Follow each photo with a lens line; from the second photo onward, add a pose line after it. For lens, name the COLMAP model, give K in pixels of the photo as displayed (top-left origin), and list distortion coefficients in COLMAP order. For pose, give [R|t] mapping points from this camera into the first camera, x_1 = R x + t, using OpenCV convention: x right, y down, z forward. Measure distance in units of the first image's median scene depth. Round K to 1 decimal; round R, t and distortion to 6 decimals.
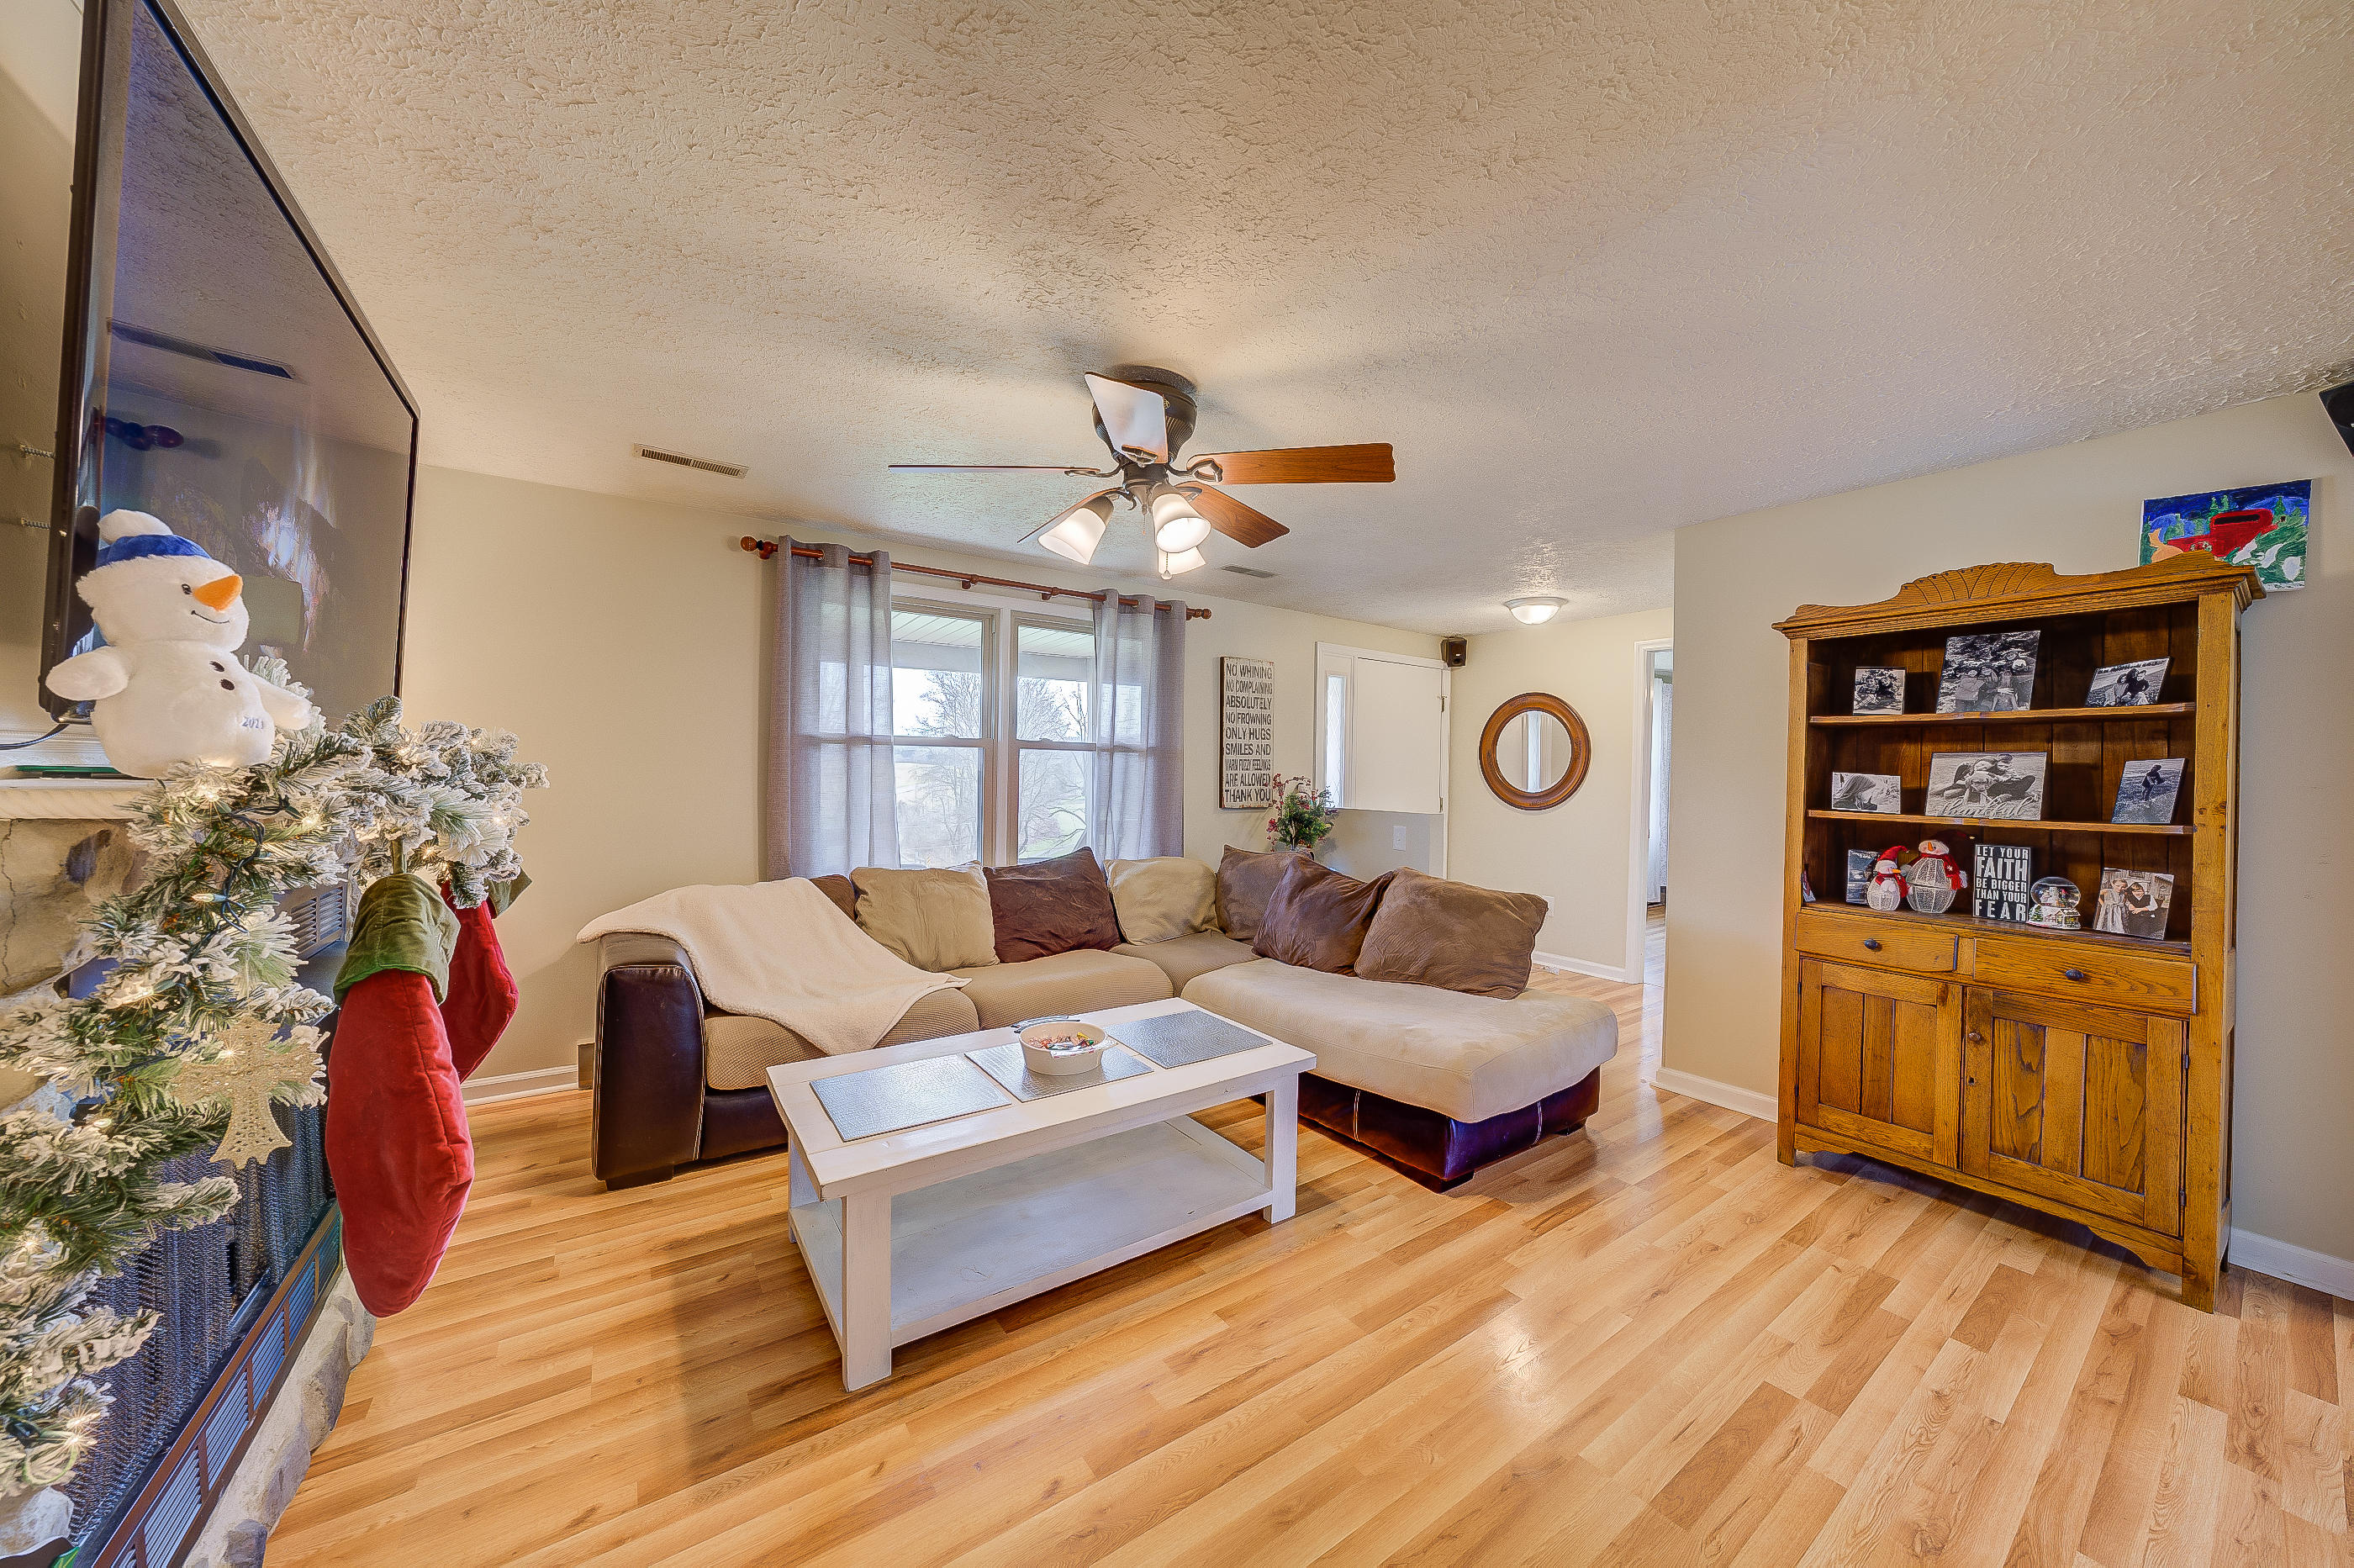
lens RADIAL K [[806.0, 0, 1175.5], [0, 806.0, 774.4], [0, 0, 1]] dist [-0.013763, 0.000982]
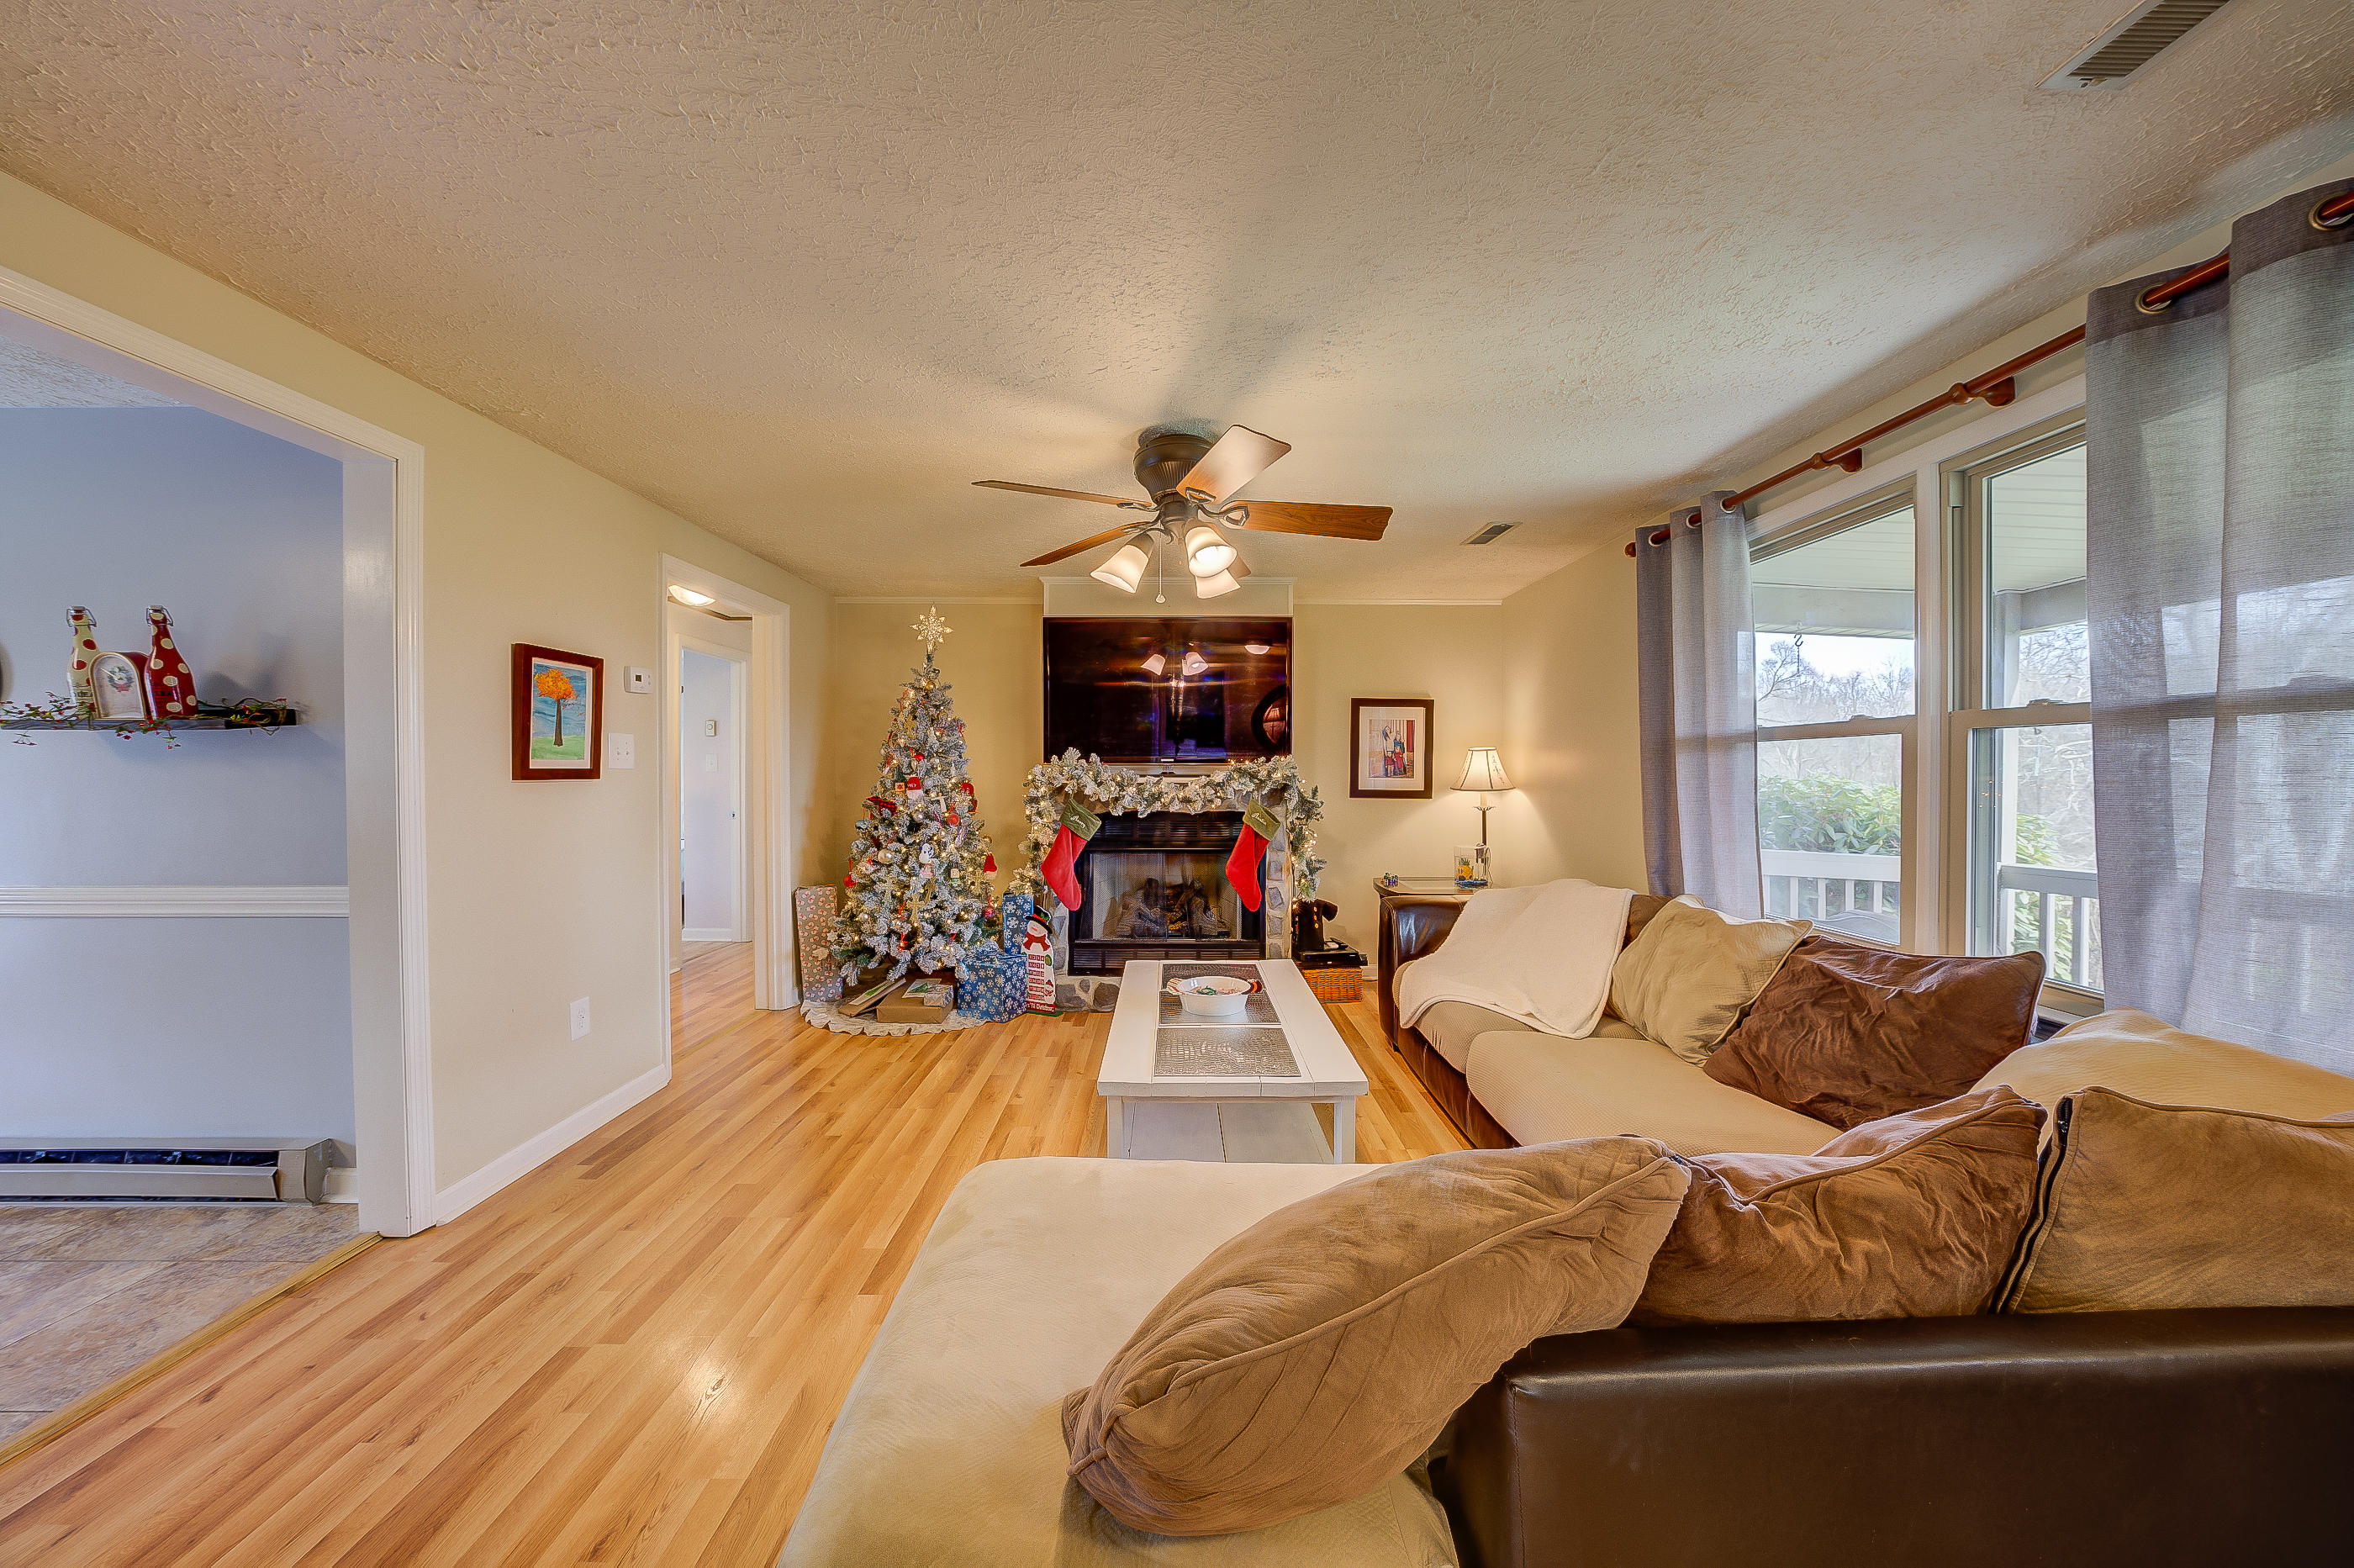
lens RADIAL K [[806.0, 0, 1200.2], [0, 806.0, 784.5], [0, 0, 1]] dist [-0.013763, 0.000982]
pose [[-0.552018, -0.003393, -0.833825, 0.478331], [-0.009332, 0.999954, 0.002110, 0.005563], [0.833780, 0.008946, -0.552024, 0.881834]]
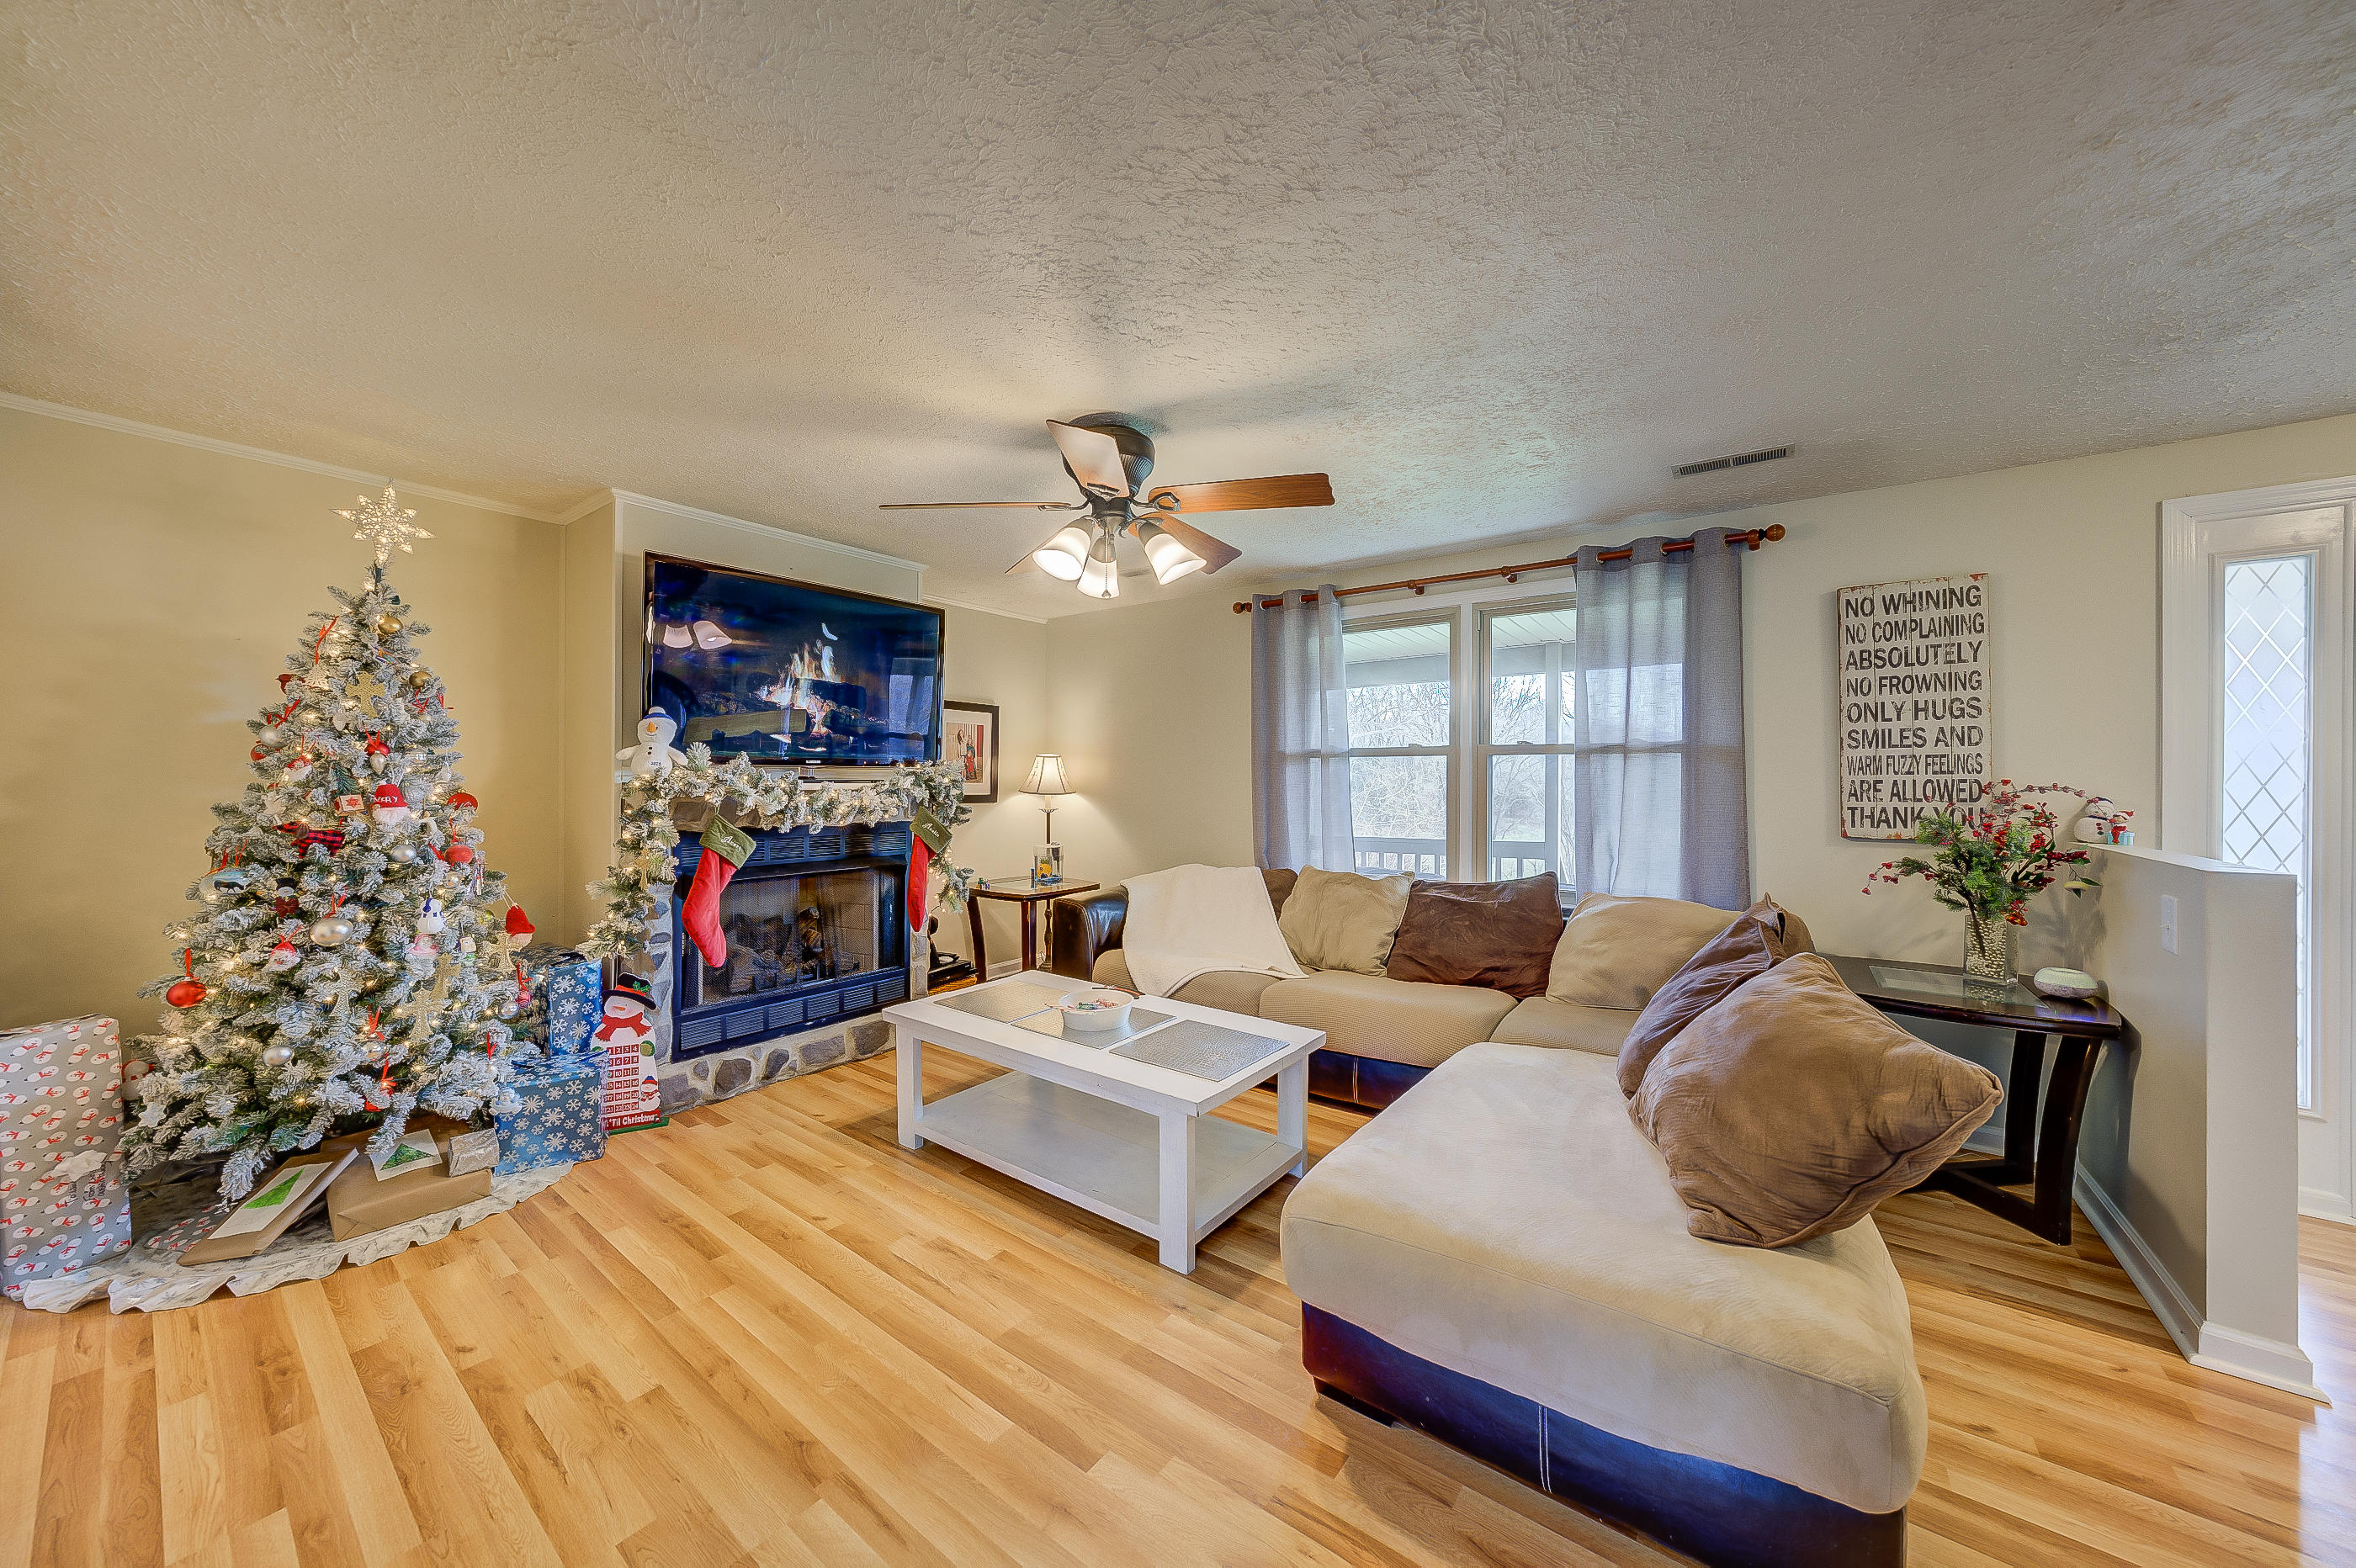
lens RADIAL K [[806.5, 0, 1179.4], [0, 806.5, 781.2], [0, 0, 1]] dist [-0.013763, 0.000982]
pose [[0.322776, -0.008751, -0.946435, 0.546295], [0.000942, 0.999960, -0.008925, 0.005154], [0.946475, 0.001989, 0.322772, 0.387718]]
